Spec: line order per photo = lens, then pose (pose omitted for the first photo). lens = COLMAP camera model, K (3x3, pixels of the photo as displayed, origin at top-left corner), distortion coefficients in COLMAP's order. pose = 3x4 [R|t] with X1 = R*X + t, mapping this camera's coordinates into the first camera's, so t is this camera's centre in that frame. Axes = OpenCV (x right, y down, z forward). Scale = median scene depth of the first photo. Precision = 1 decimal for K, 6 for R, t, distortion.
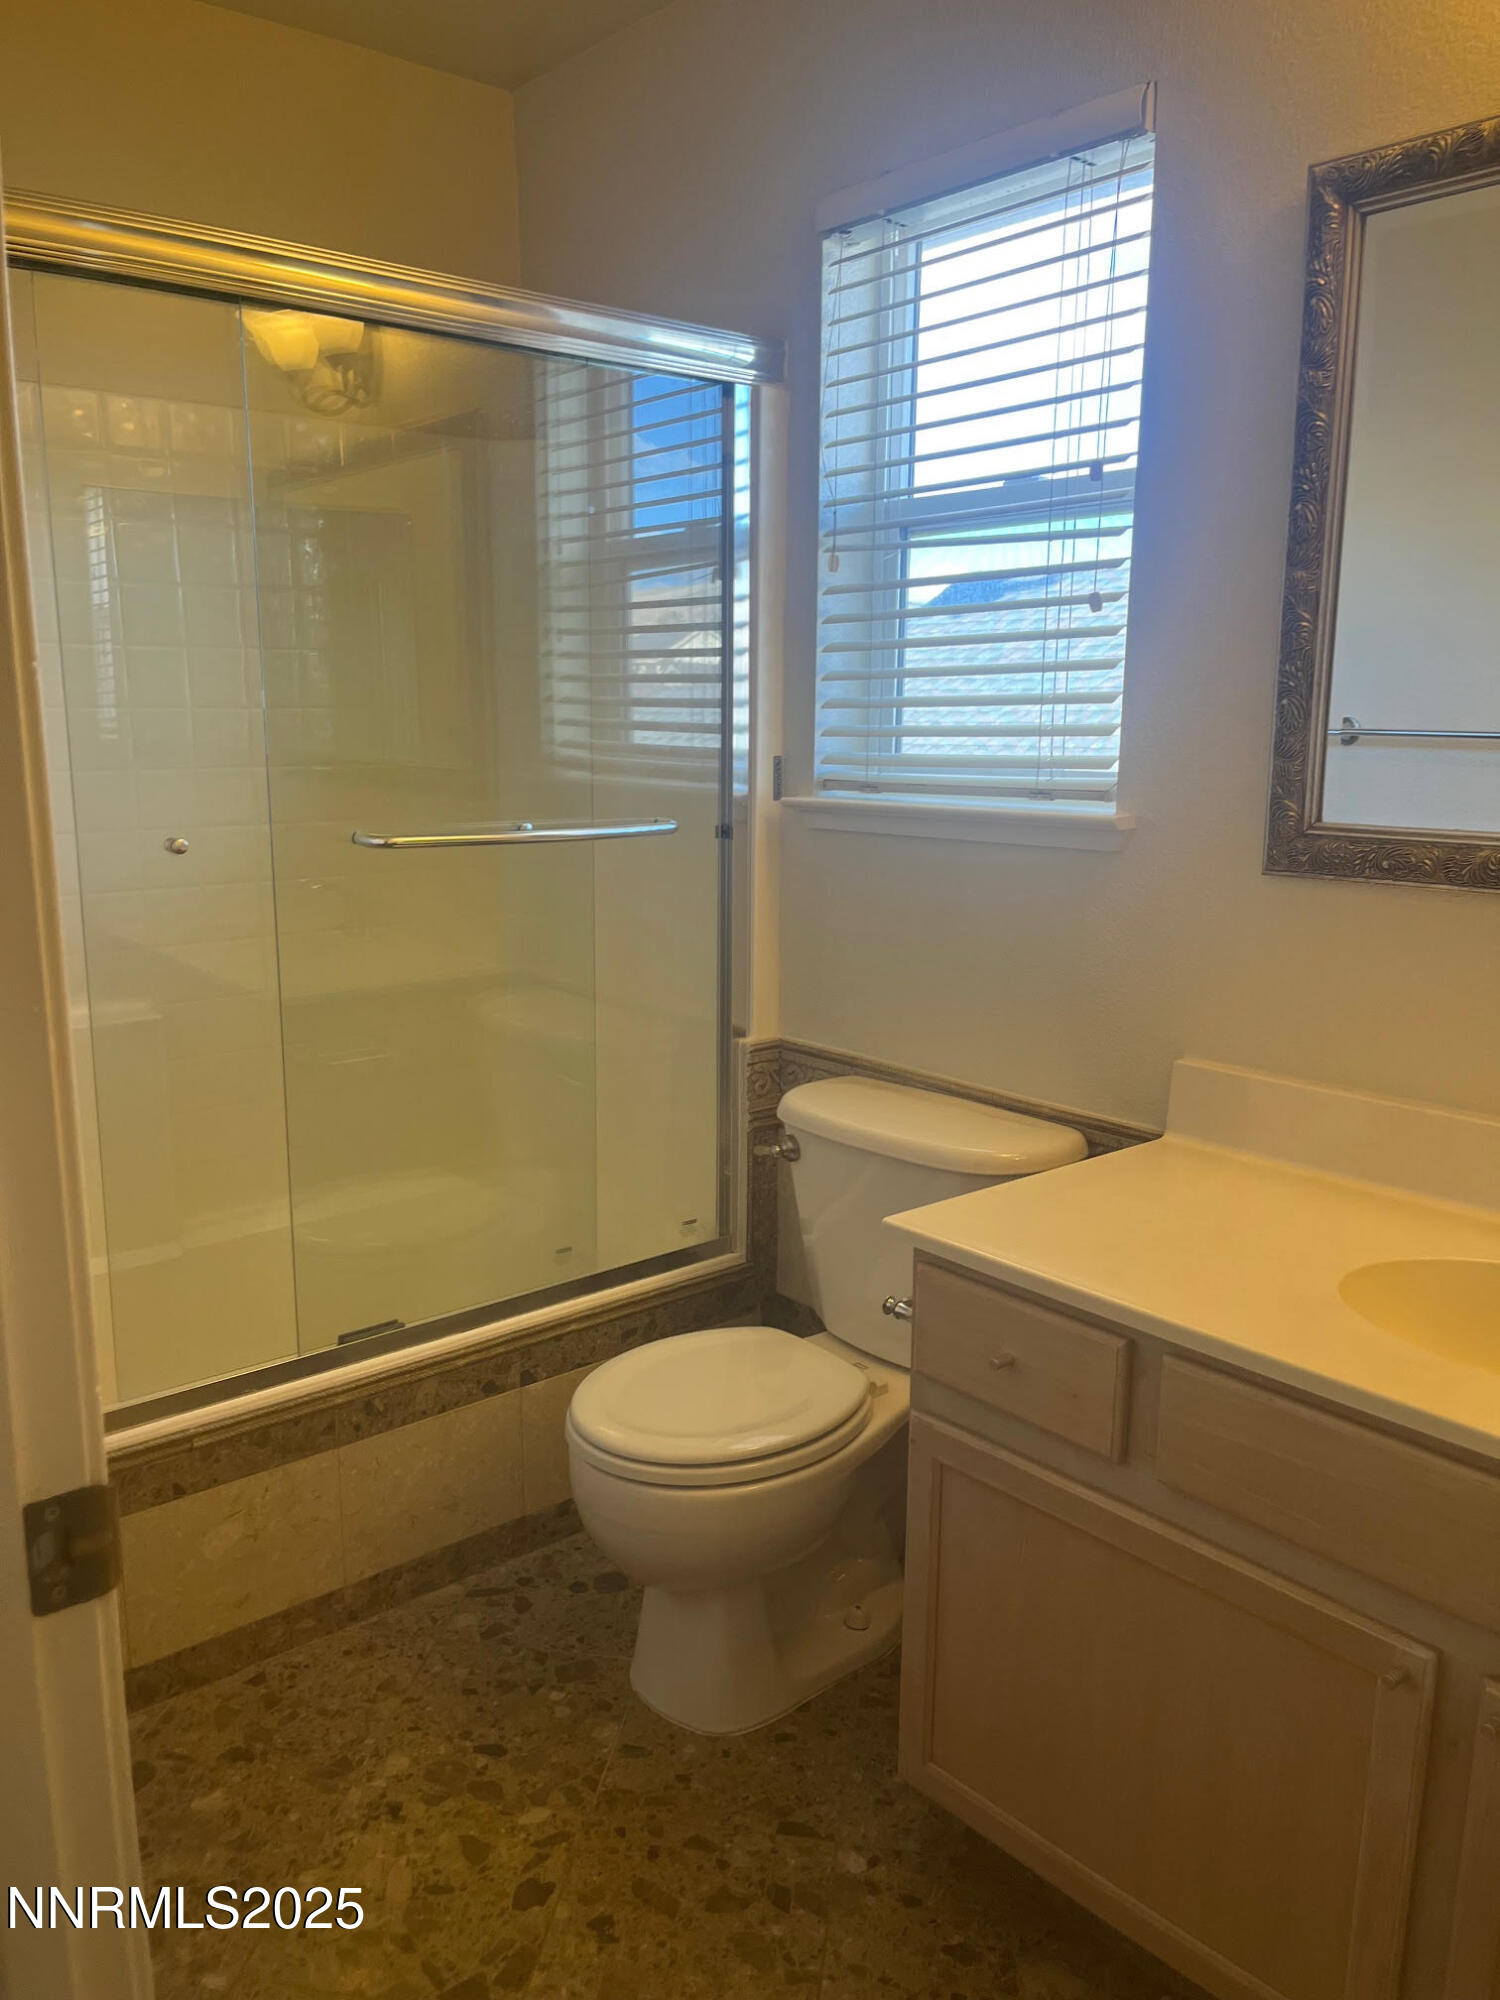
lens RADIAL K [[1460.3, 0, 750.0], [0, 1460.3, 1000.0], [0, 0, 1]] dist [0.045075, -0.001764]
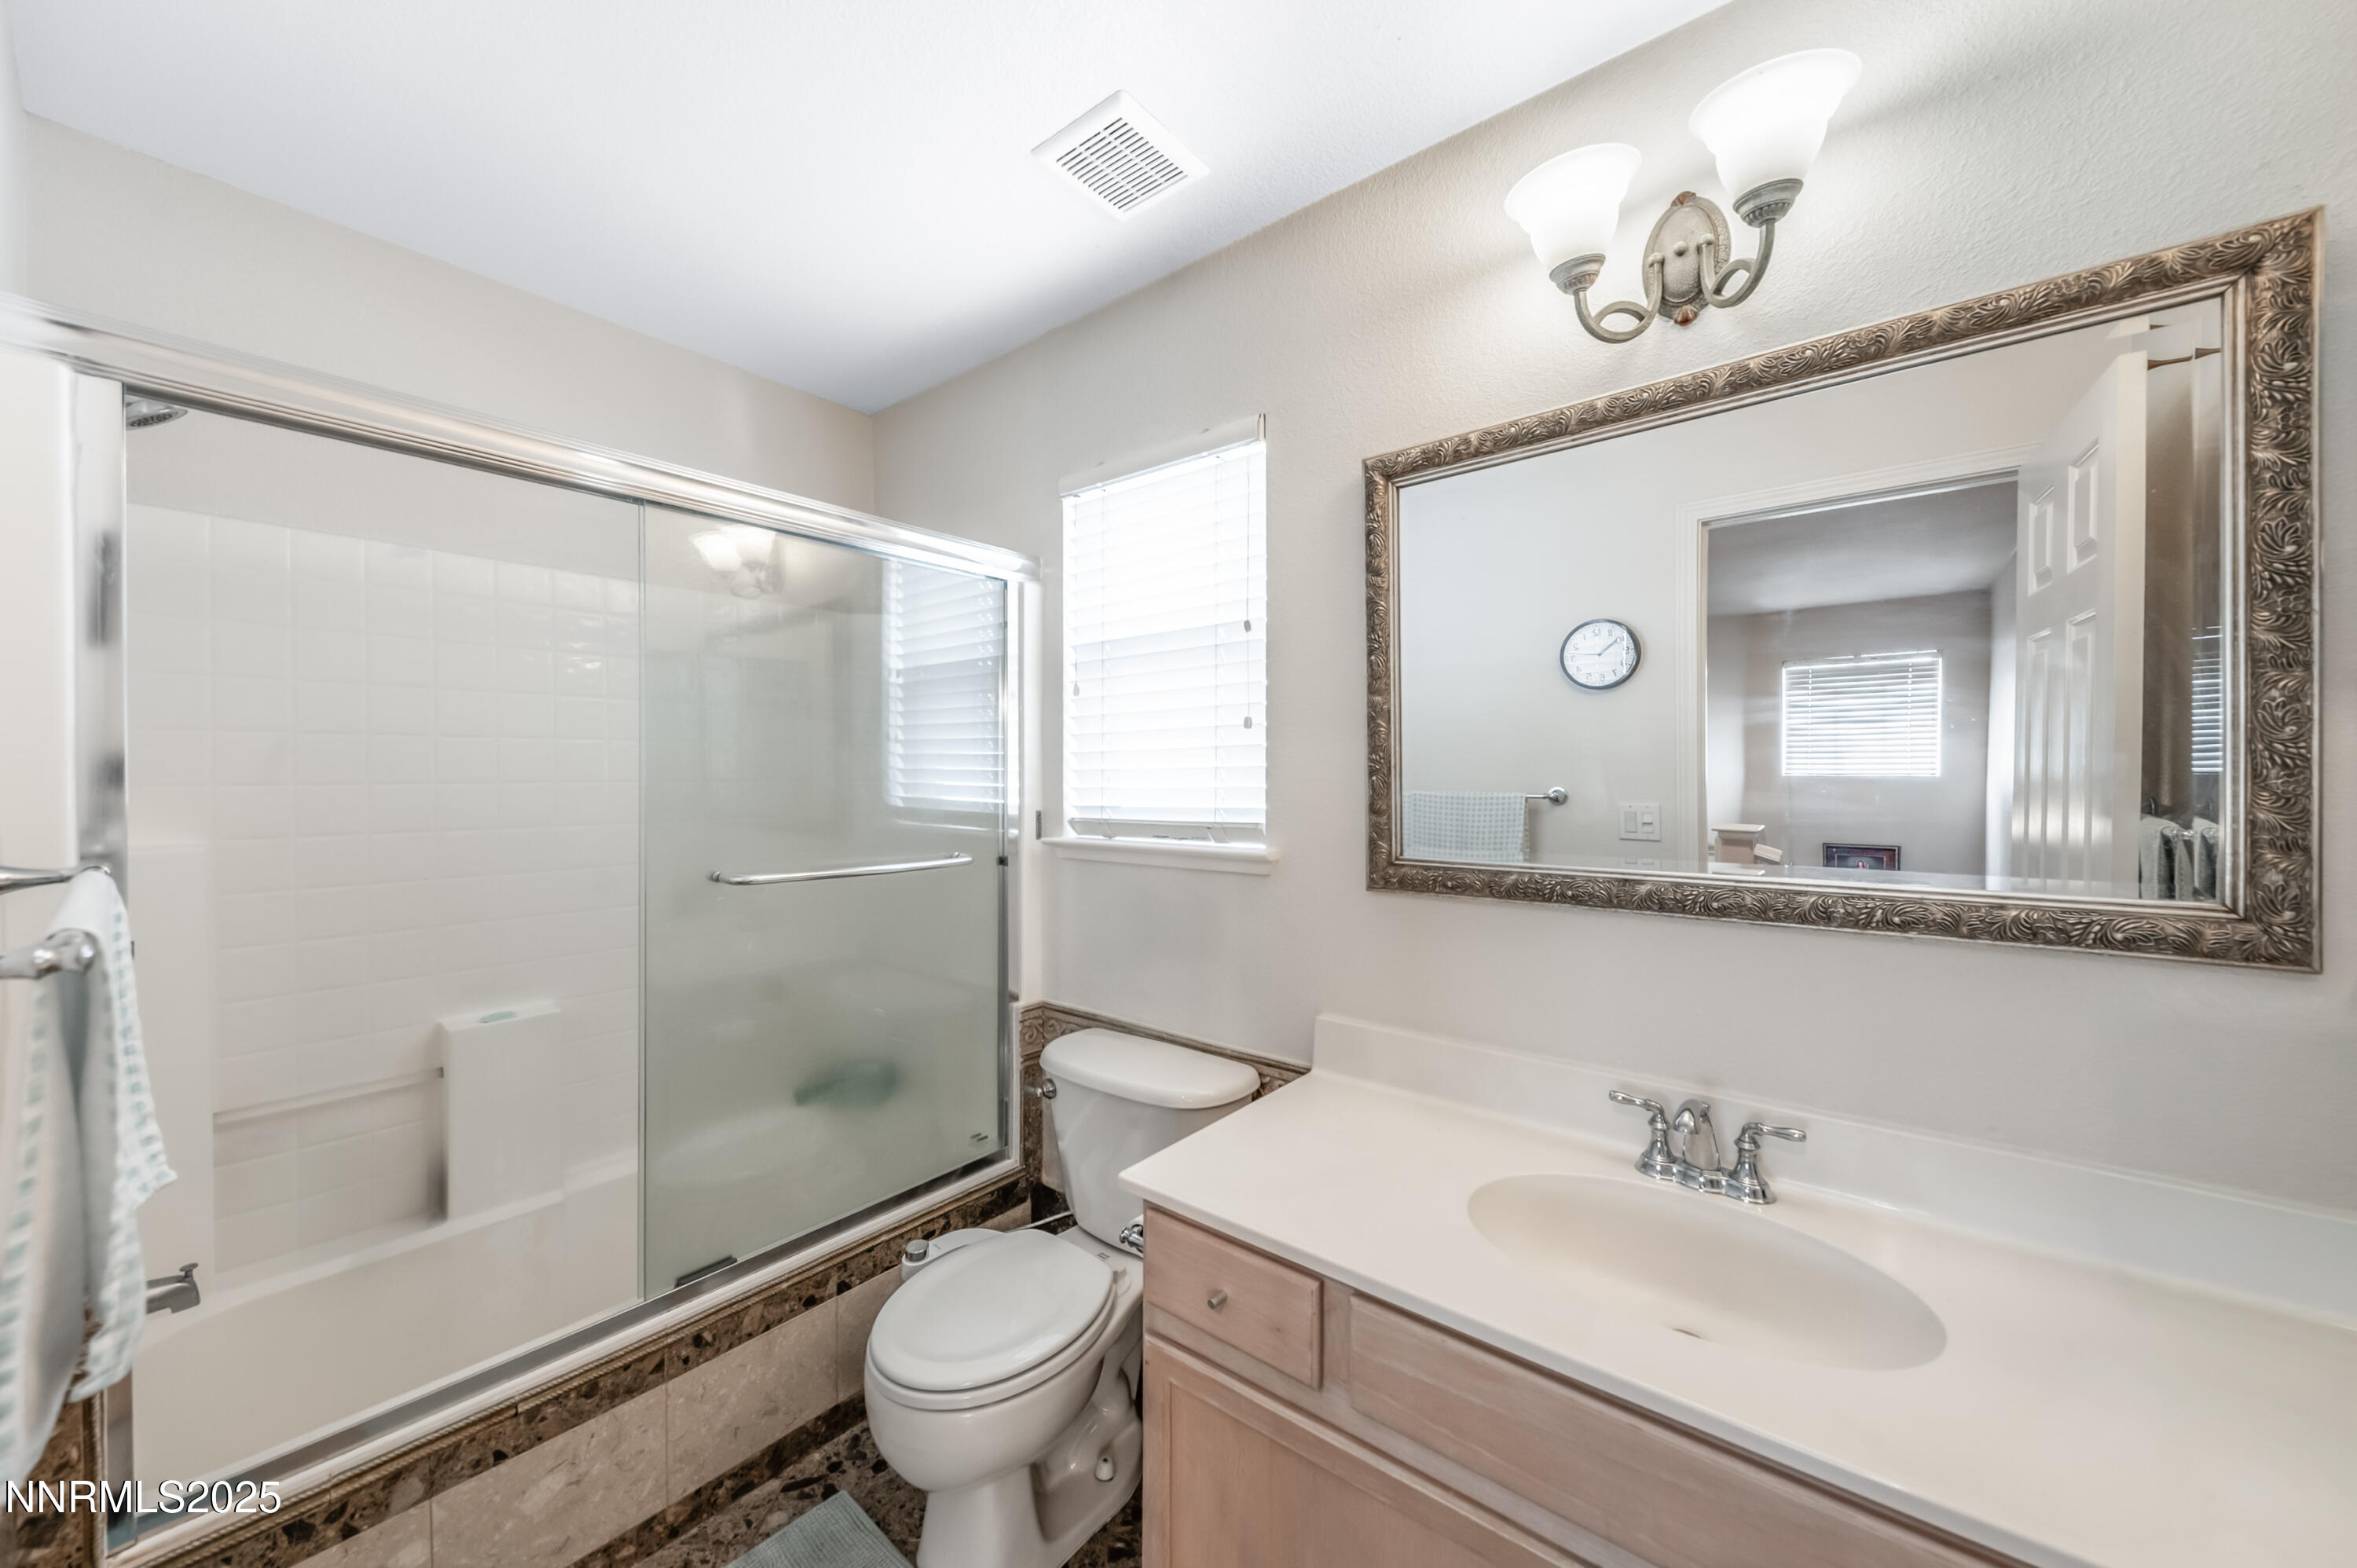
lens RADIAL K [[839.4, 0, 1272.3], [0, 839.4, 779.2], [0, 0, 1]] dist [0.012281, -0.000097]
pose [[0.960549, -0.009906, 0.277934, 0.010076], [0.061628, 0.982101, -0.177986, -0.028861], [-0.271197, 0.188093, 0.943967, 0.111657]]
